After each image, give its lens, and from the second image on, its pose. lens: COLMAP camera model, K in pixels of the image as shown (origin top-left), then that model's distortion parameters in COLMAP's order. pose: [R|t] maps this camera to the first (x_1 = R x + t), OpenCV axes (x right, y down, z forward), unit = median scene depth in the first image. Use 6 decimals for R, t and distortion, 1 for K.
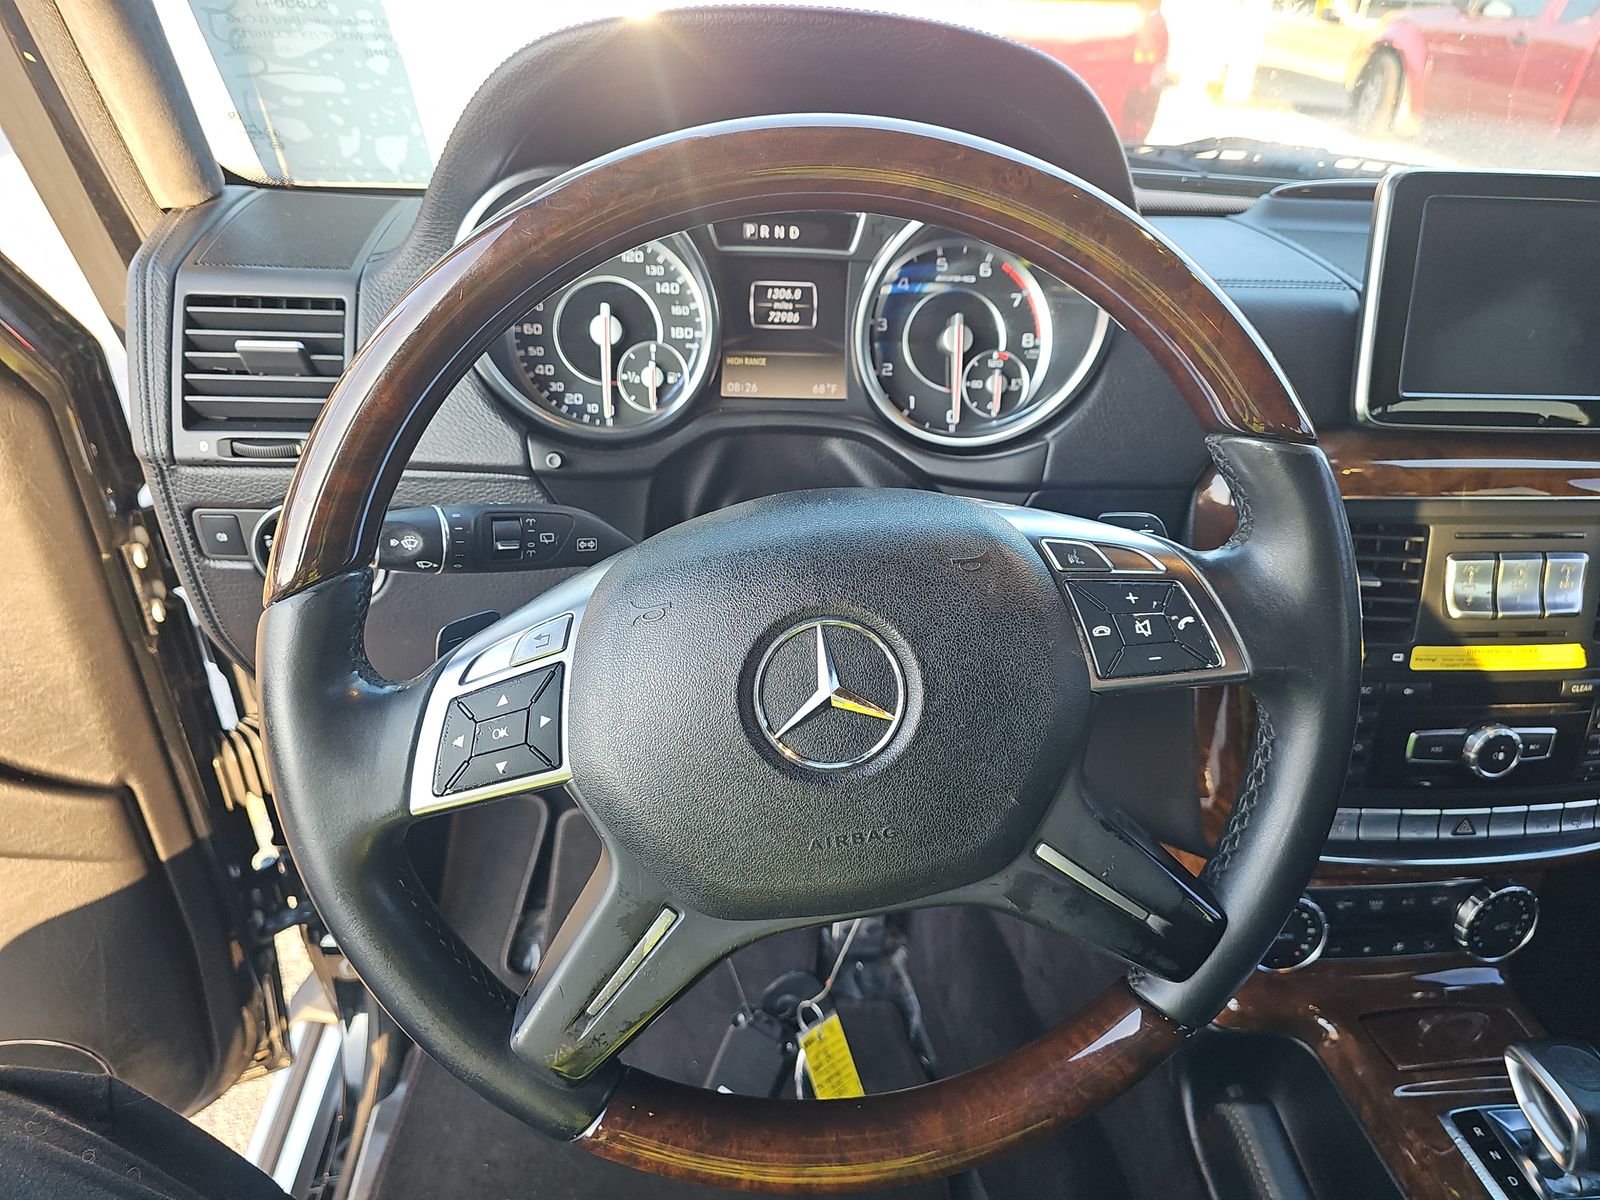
lens RADIAL K [[1066.1, 0, 815.3], [0, 1066.1, 609.1], [0, 0, 1]] dist [0.033058, -0.003574]
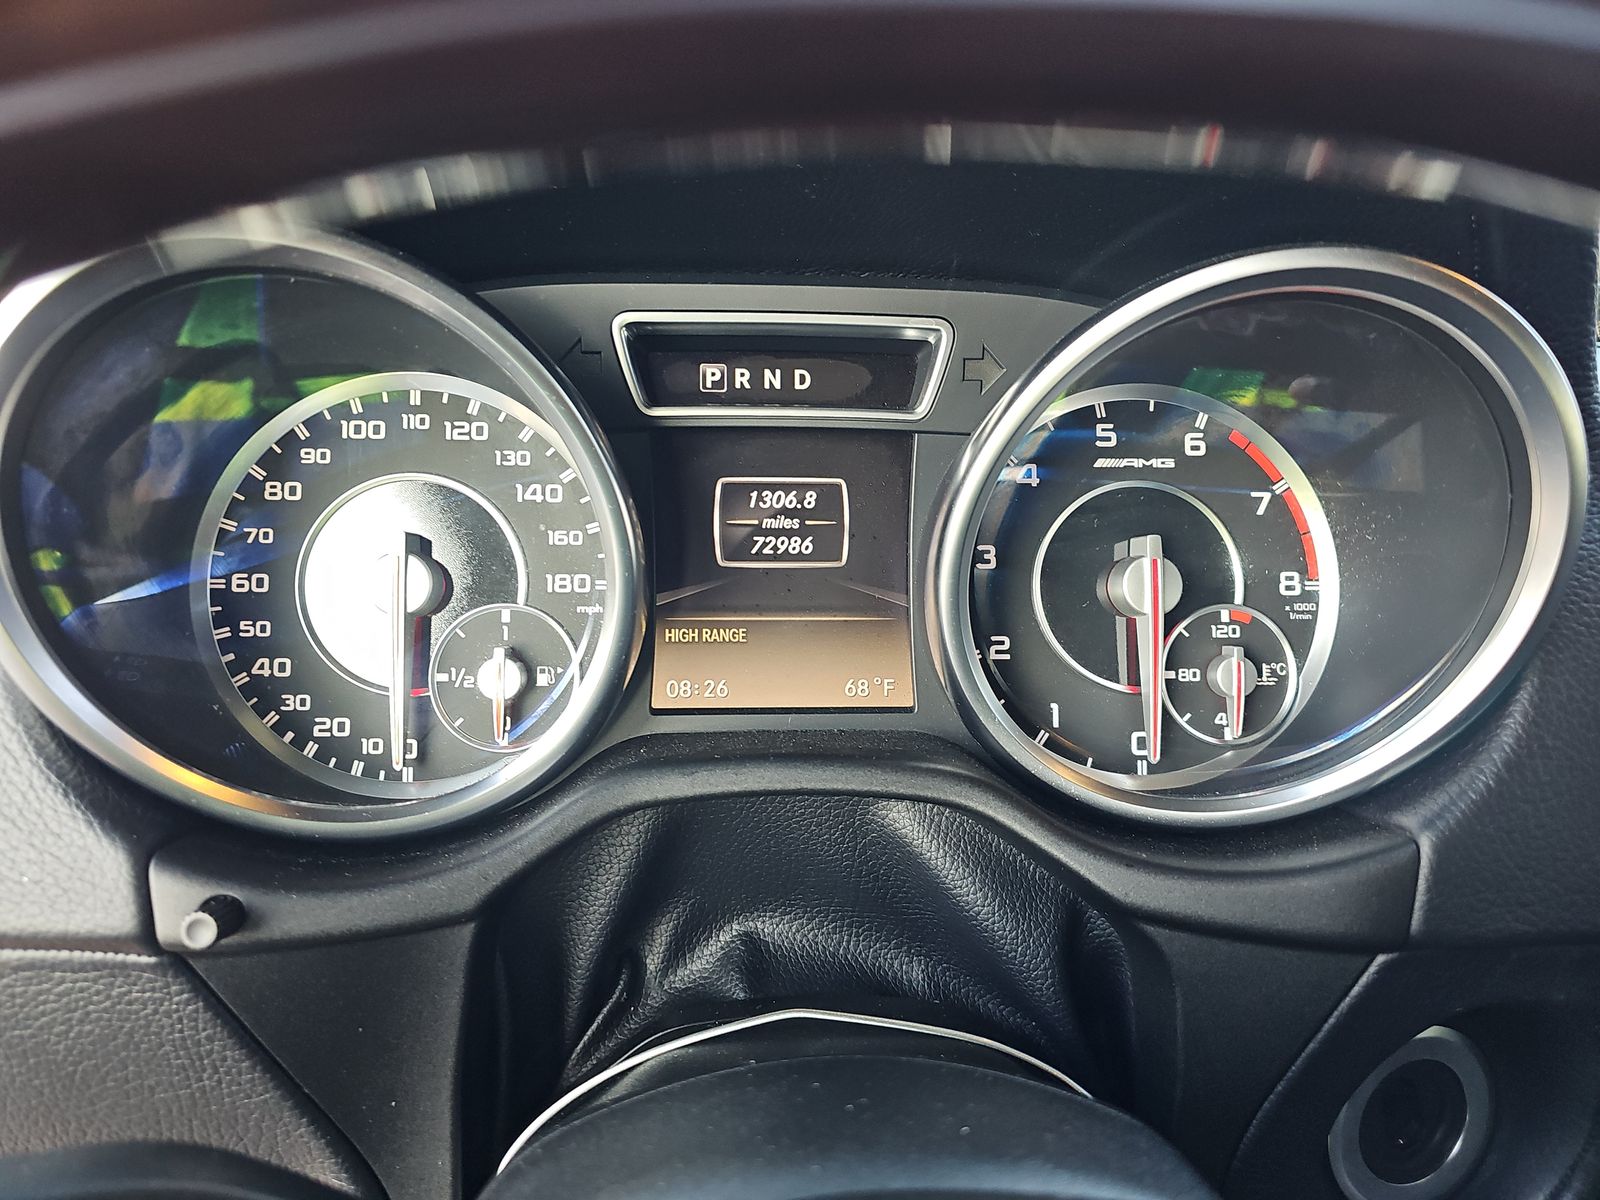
lens RADIAL K [[1066.1, 0, 789.9], [0, 1066.1, 588.1], [0, 0, 1]] dist [0.033058, -0.003574]
pose [[0.999558, -0.014095, -0.026170, -0.013747], [0.009529, 0.985902, -0.167052, -0.174338], [0.028155, 0.166728, 0.985601, 0.530134]]
